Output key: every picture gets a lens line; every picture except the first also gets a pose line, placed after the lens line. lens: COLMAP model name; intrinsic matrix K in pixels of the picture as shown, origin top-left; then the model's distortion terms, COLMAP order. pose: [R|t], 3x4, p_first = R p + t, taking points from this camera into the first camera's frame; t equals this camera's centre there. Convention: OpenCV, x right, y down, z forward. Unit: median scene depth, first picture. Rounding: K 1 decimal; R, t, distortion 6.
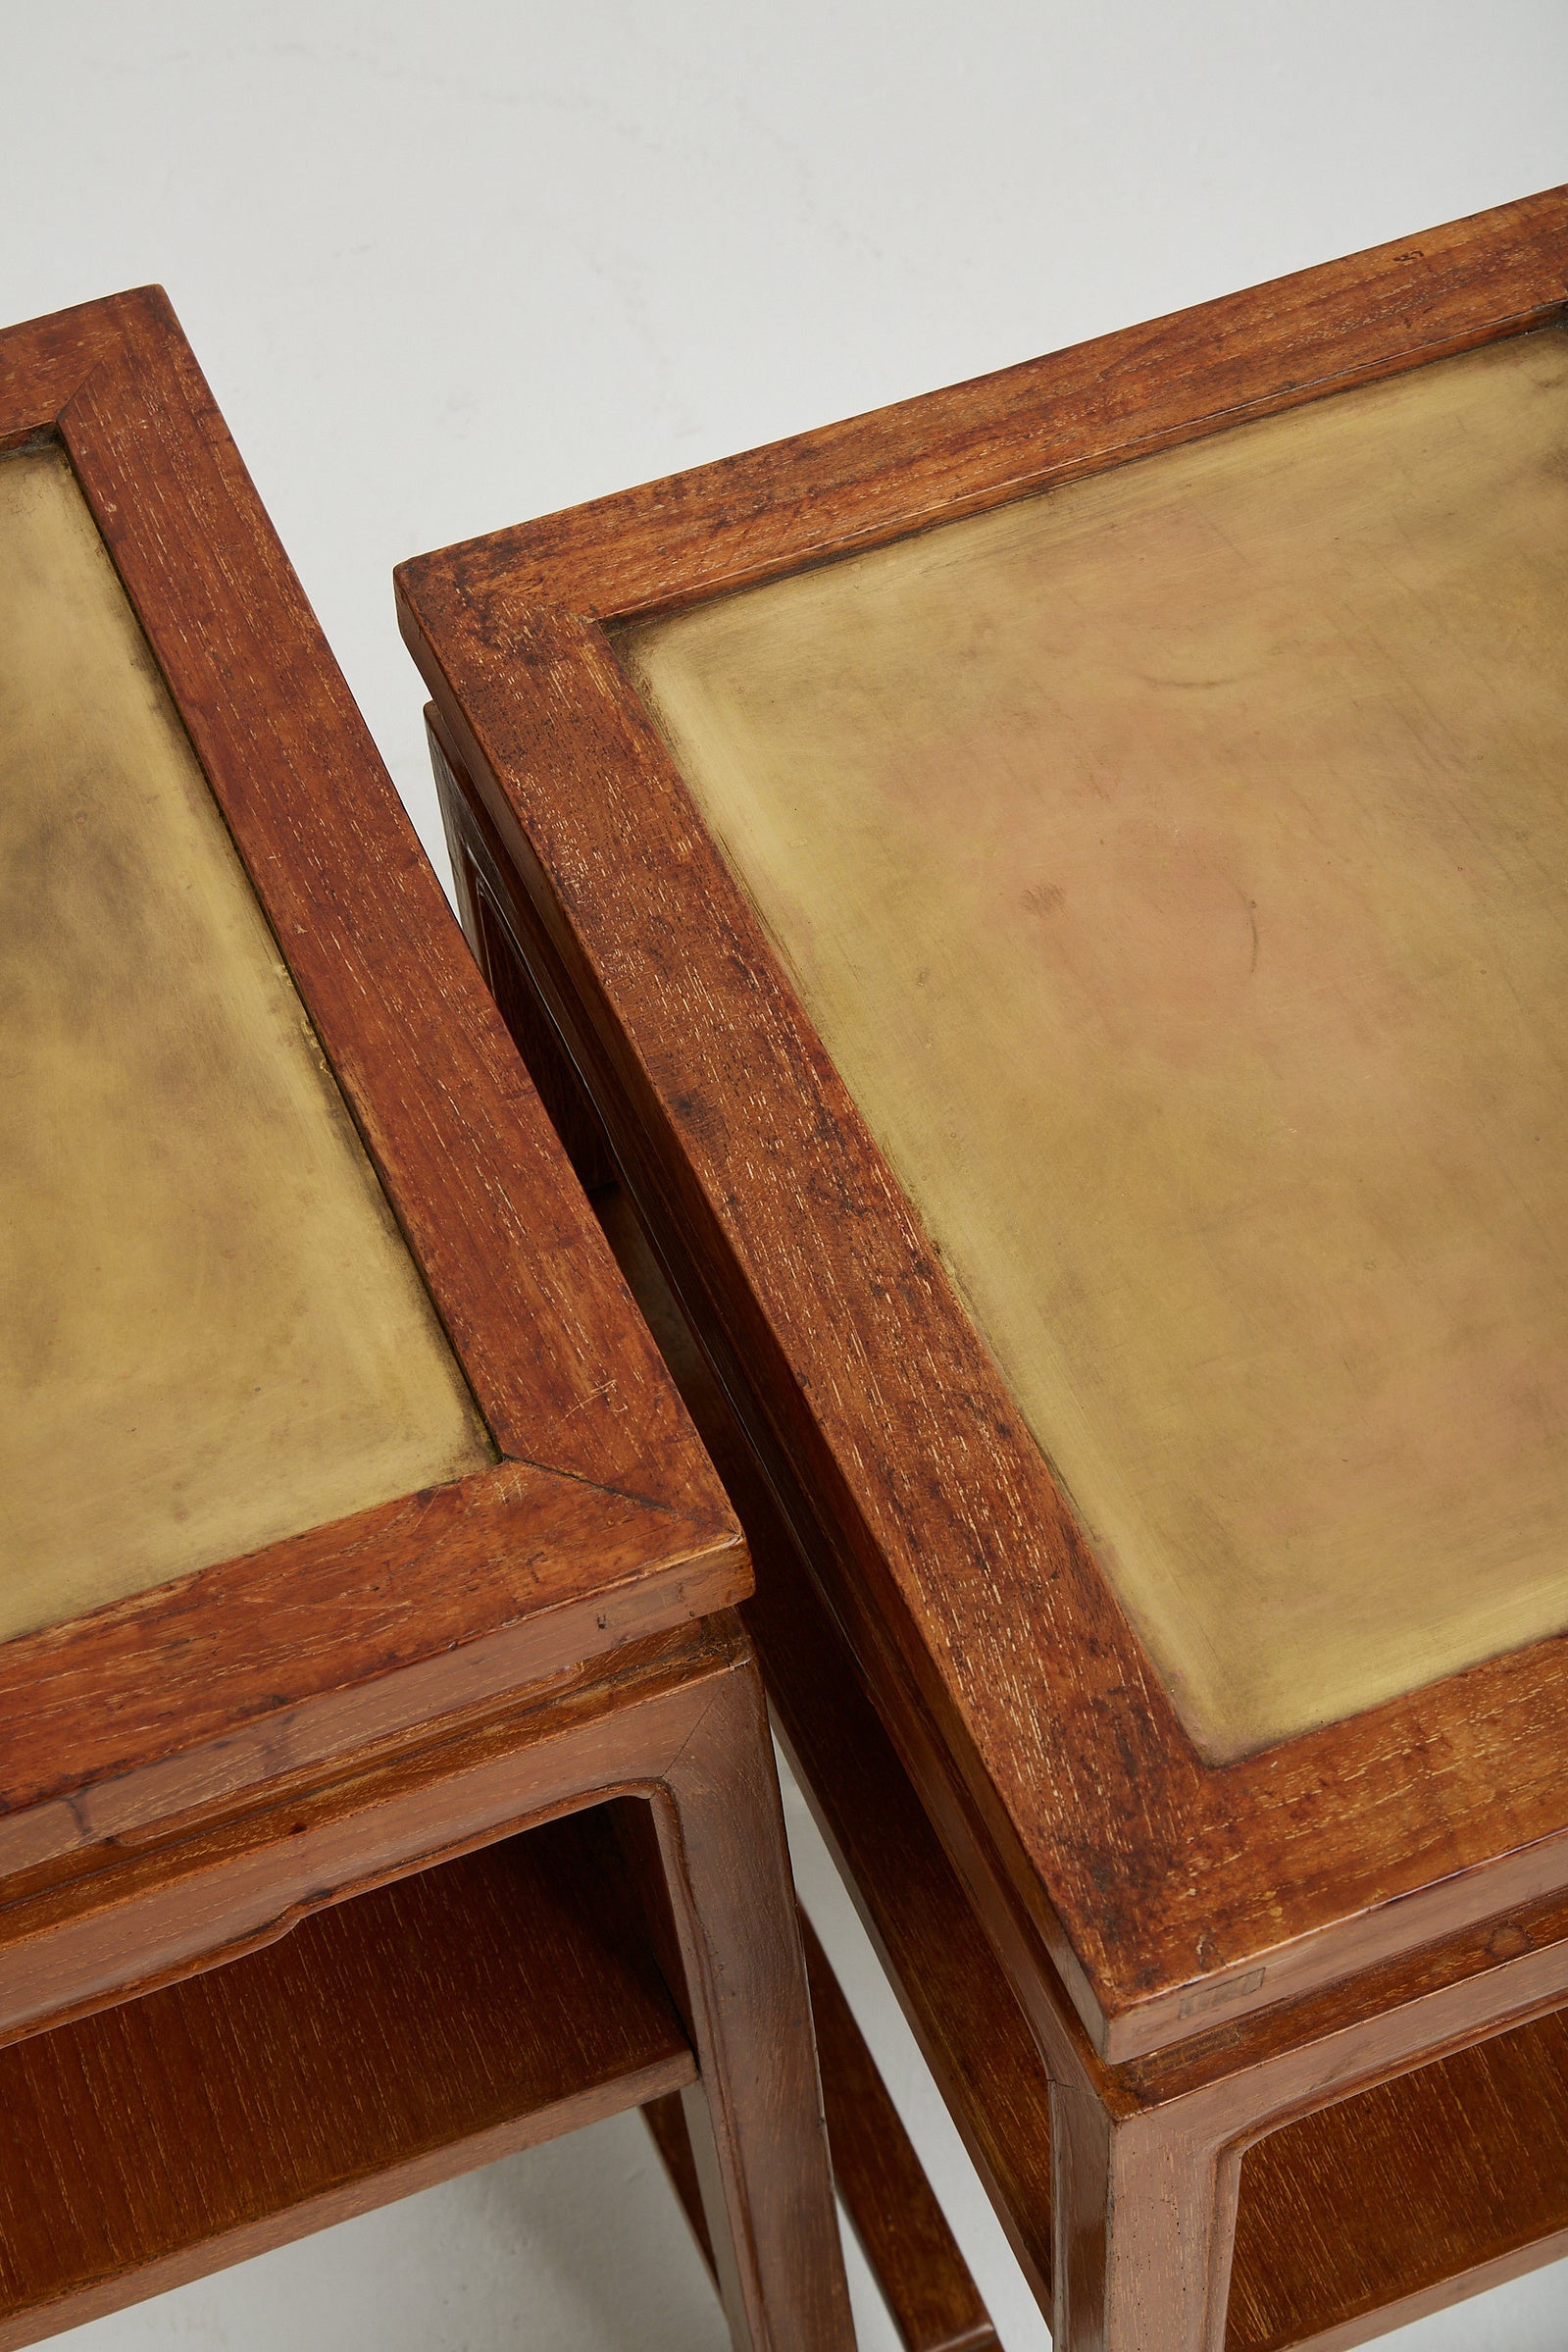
lens RADIAL K [[4251.0, 0, 784.0], [0, 4251.0, 1176.0], [0, 0, 1]] dist [-0.013558, 0.217840]
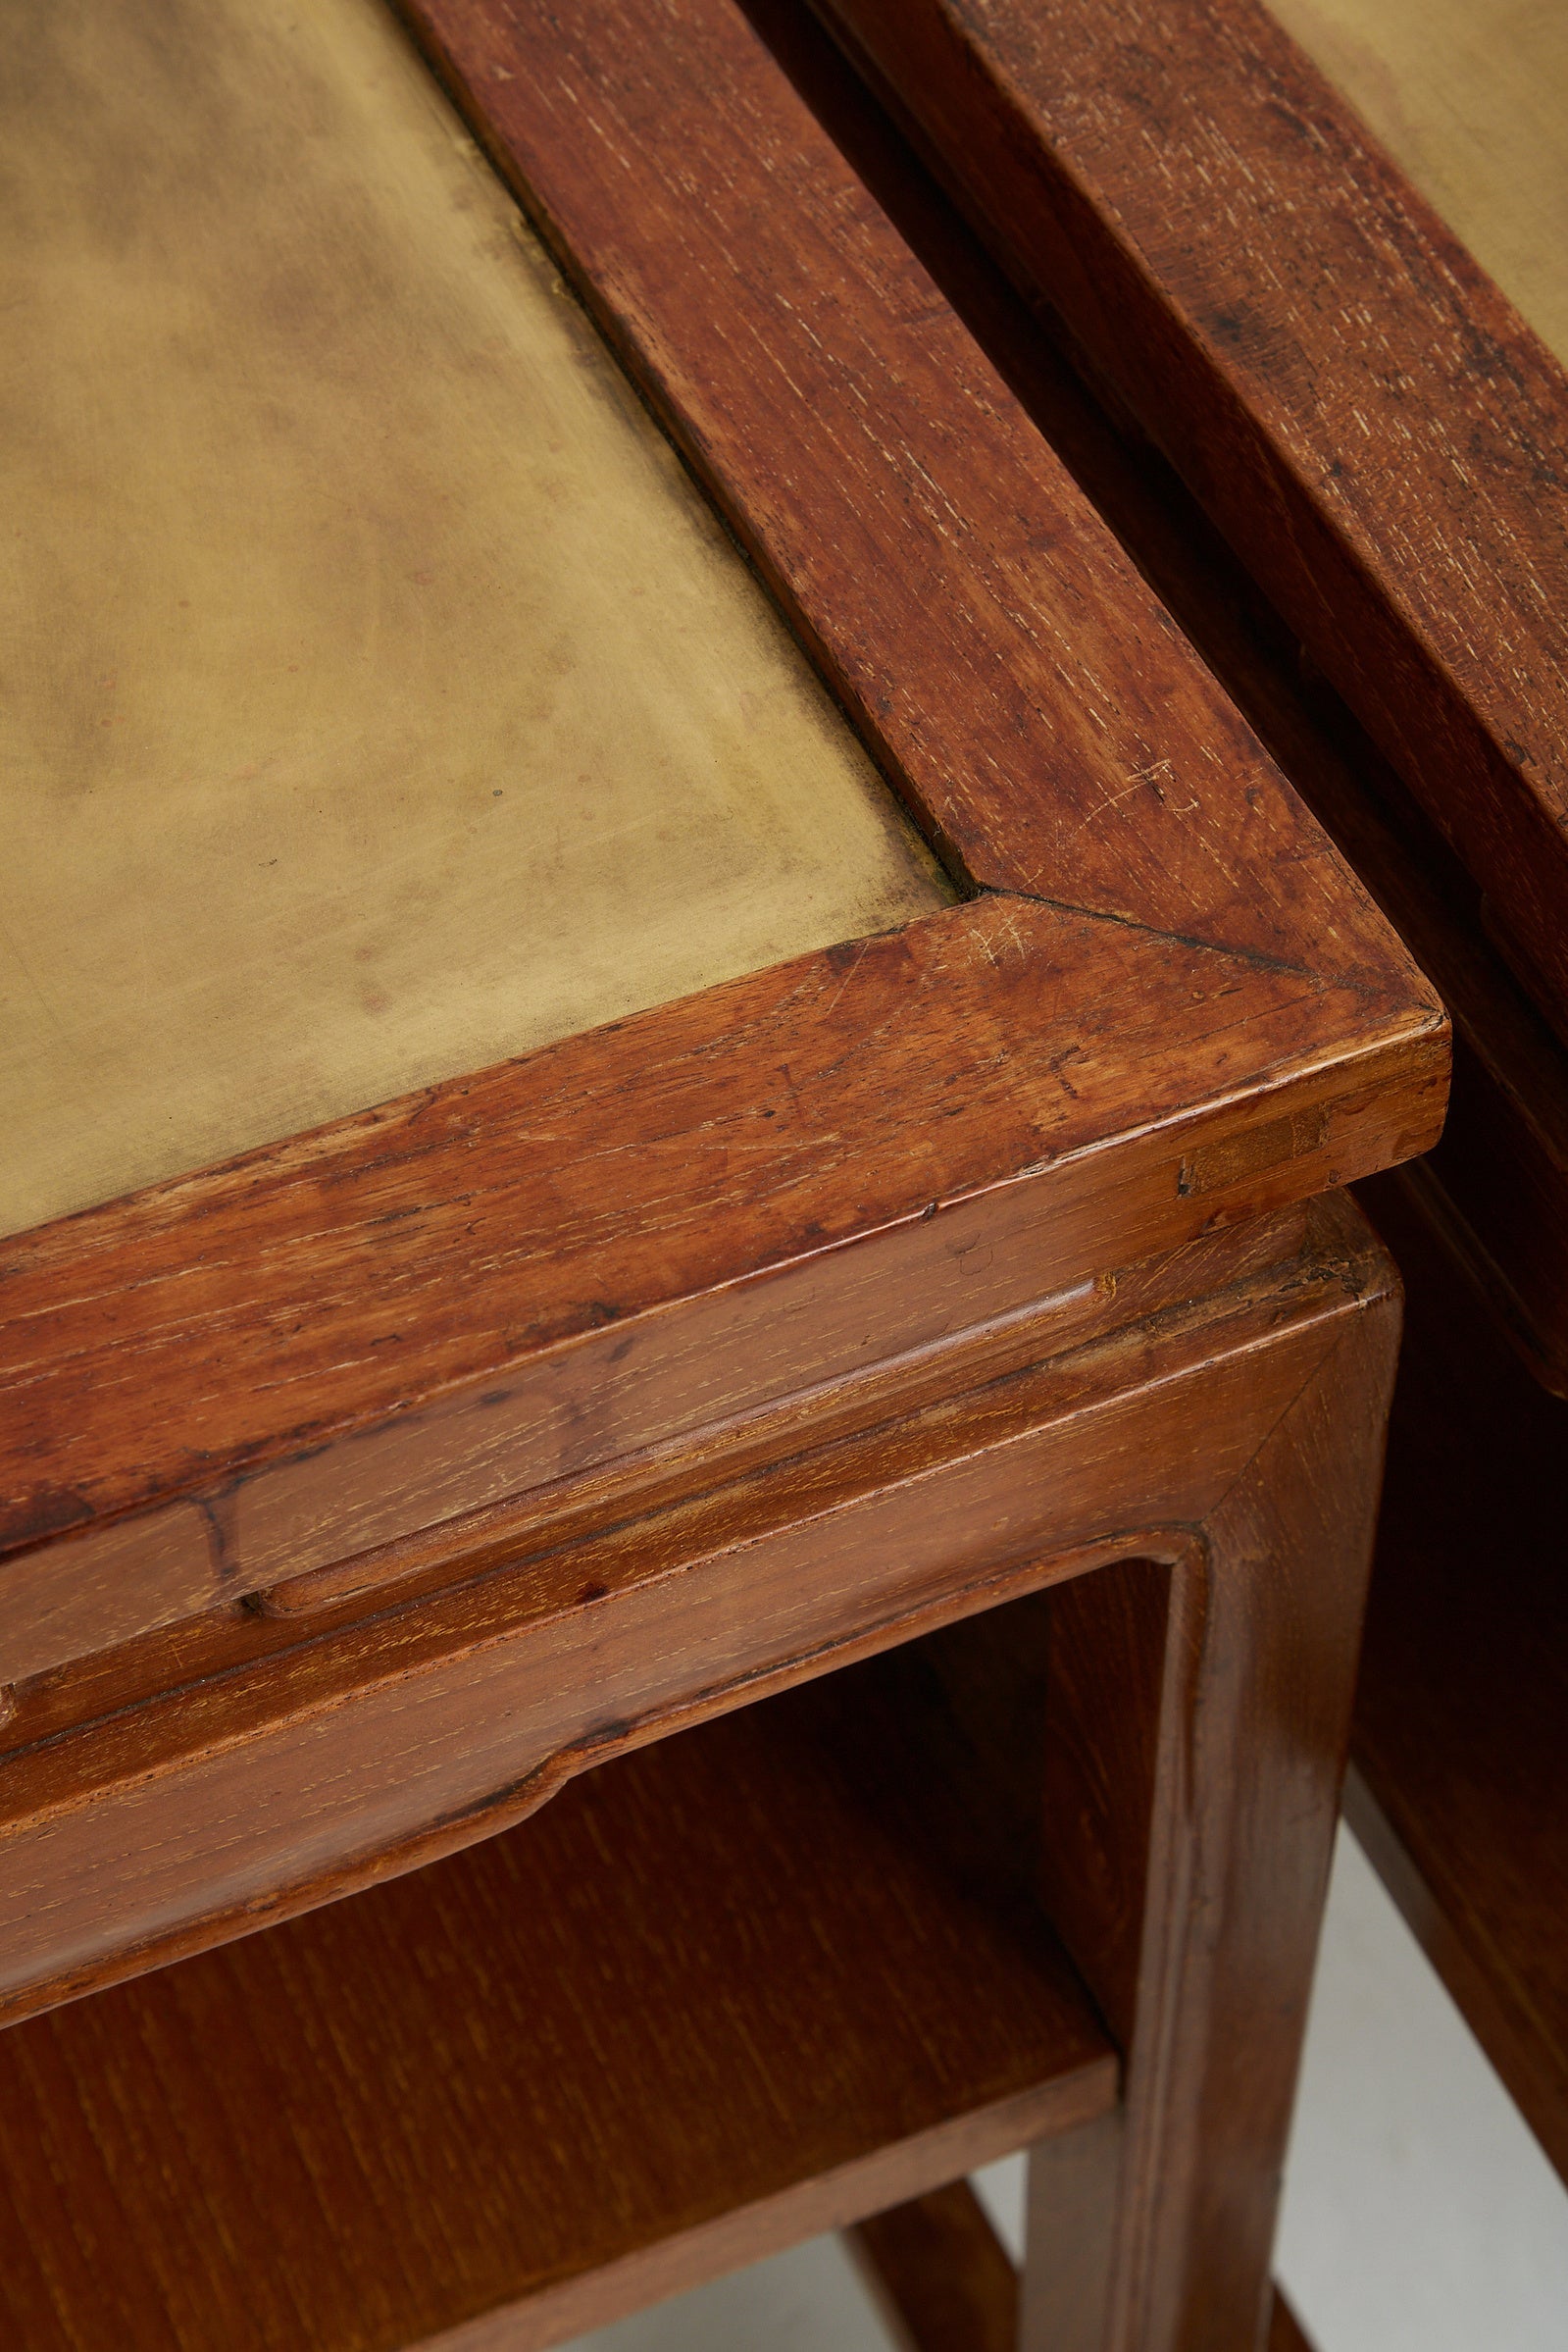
lens RADIAL K [[4710.1, 0, 784.0], [0, 4710.1, 1176.0], [0, 0, 1]] dist [-0.041933, -0.200271]
pose [[0.998167, -0.006717, 0.060152, -0.109002], [0.008147, 0.999689, -0.023561, 0.099974], [-0.059975, 0.024008, 0.997911, 0.350964]]
